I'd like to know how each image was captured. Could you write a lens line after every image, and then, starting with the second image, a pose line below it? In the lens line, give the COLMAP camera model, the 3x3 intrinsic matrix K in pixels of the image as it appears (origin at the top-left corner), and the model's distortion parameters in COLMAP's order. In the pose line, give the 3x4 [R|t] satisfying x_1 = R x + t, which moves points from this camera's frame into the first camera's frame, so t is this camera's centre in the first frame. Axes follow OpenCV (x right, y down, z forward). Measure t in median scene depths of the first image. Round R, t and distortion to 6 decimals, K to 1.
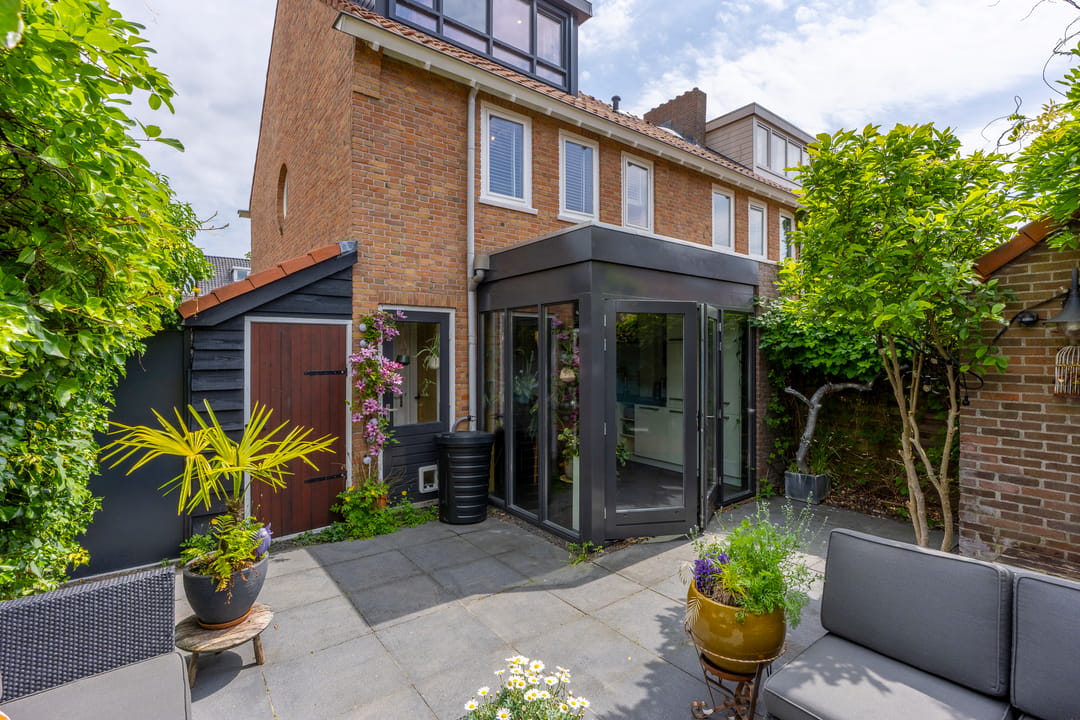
lens RADIAL K [[526.3, 0, 522.5], [0, 526.3, 331.4], [0, 0, 1]] dist [-0.013183, 0.002503]
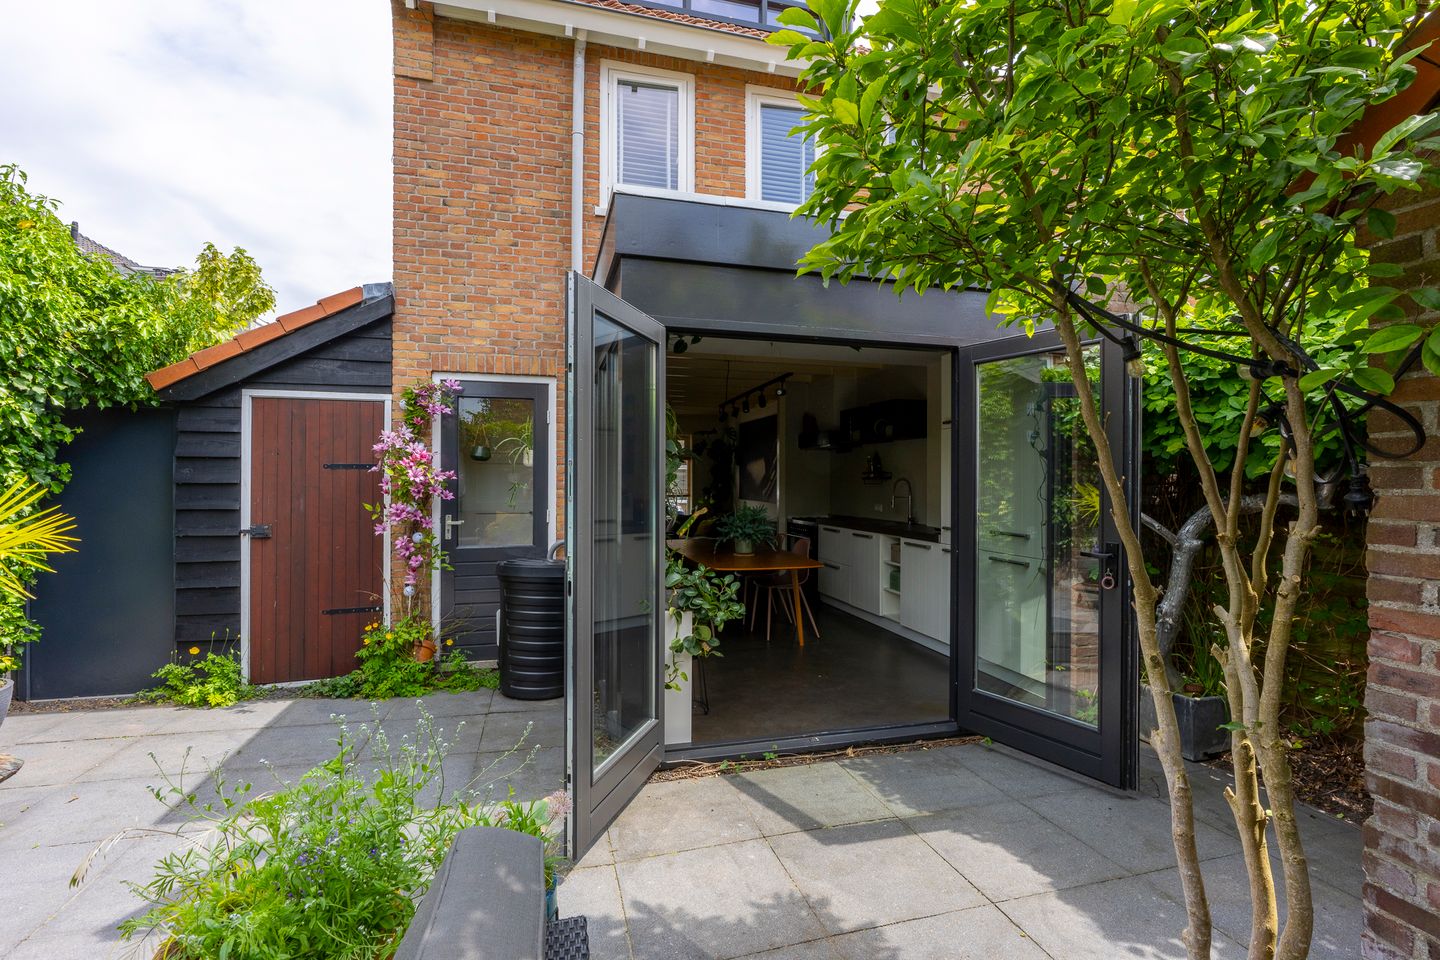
lens RADIAL K [[637.7, 0, 848.7], [0, 637.7, 482.9], [0, 0, 1]] dist [-0.006550, 0.001223]
pose [[0.920243, -0.004989, -0.391316, 0.562718], [0.007111, 0.999967, 0.003974, 0.095944], [0.391284, -0.006440, 0.920248, 0.423676]]
